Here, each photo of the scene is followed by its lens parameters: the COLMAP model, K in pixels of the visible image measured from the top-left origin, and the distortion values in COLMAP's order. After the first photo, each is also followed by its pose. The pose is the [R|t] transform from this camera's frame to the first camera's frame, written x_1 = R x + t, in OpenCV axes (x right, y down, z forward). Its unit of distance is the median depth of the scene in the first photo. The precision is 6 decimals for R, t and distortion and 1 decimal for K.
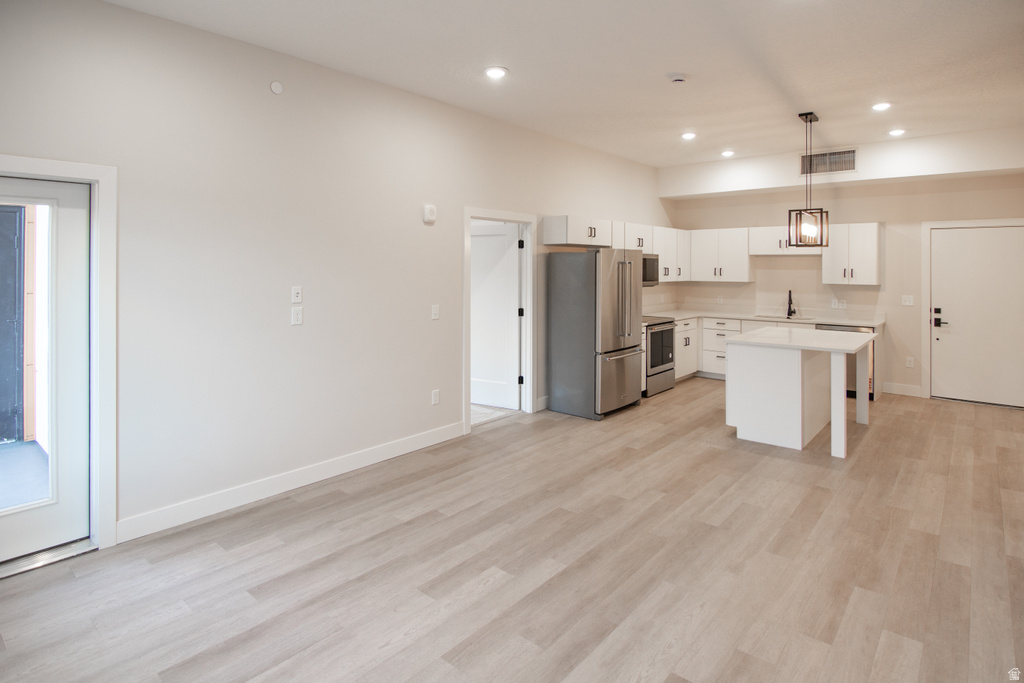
lens RADIAL K [[543.6, 0, 500.2], [0, 543.6, 271.2], [0, 0, 1]] dist [-0.017789, -0.002940]
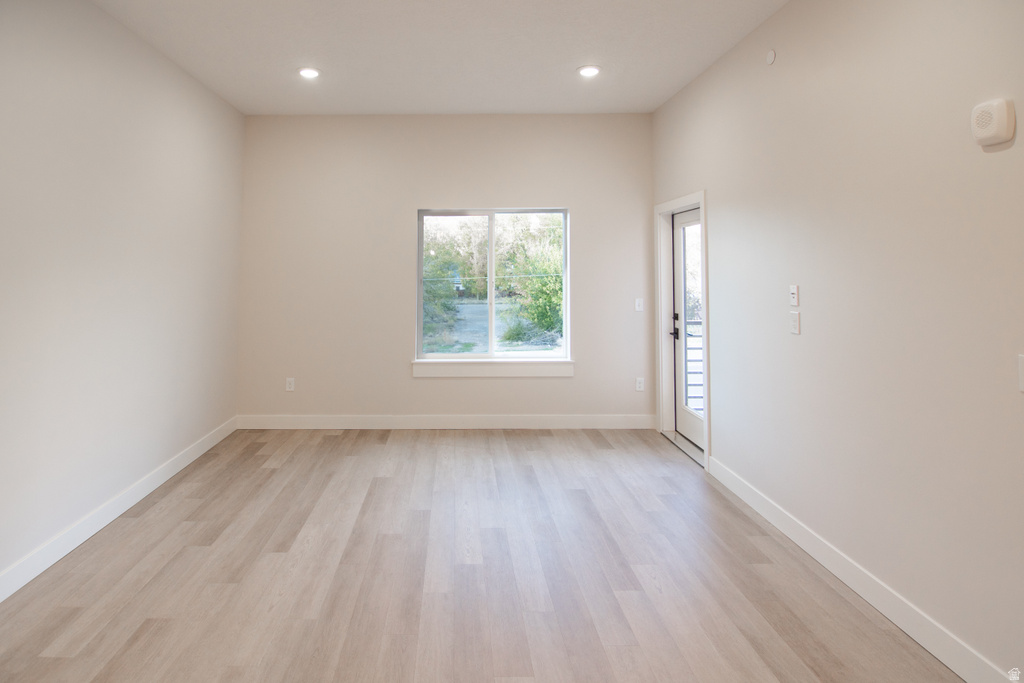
lens RADIAL K [[543.6, 0, 471.6], [0, 543.6, 247.5], [0, 0, 1]] dist [-0.017789, -0.002940]
pose [[-0.724875, -0.027409, -0.688335, 0.547744], [-0.003037, 0.999326, -0.036595, 0.004630], [0.688874, -0.024437, -0.724469, 1.349149]]
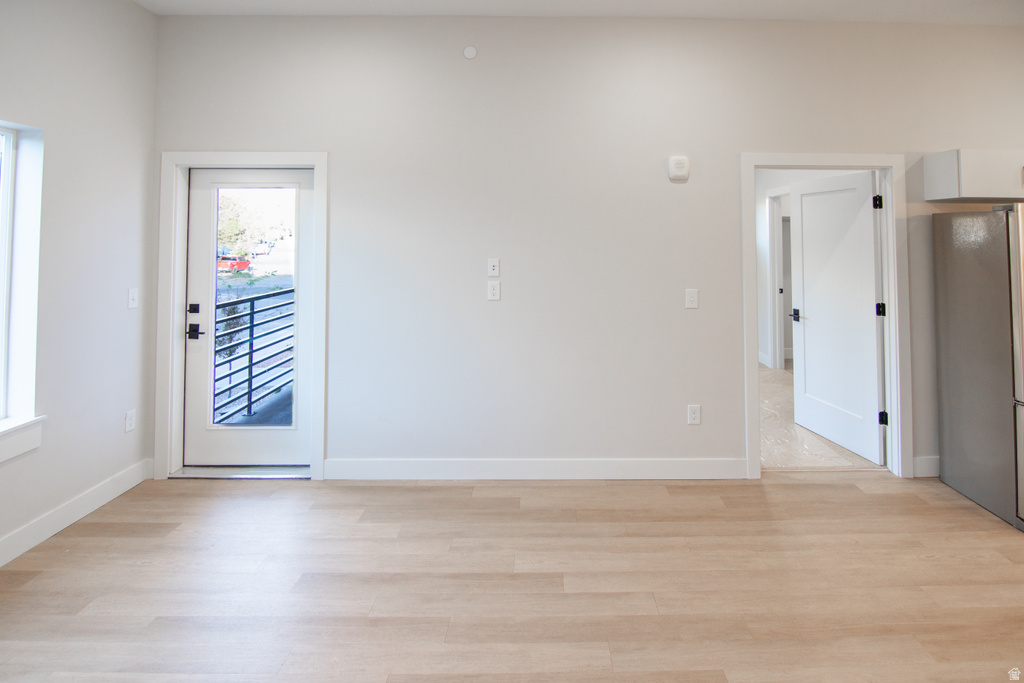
lens RADIAL K [[541.5, 0, 539.9], [0, 541.5, 217.2], [0, 0, 1]] dist [-0.005597, -0.005391]
pose [[0.673772, -0.027159, -0.738440, 0.394851], [-0.007144, 0.999038, -0.043262, -0.003049], [0.738905, 0.034424, 0.672930, 0.466822]]
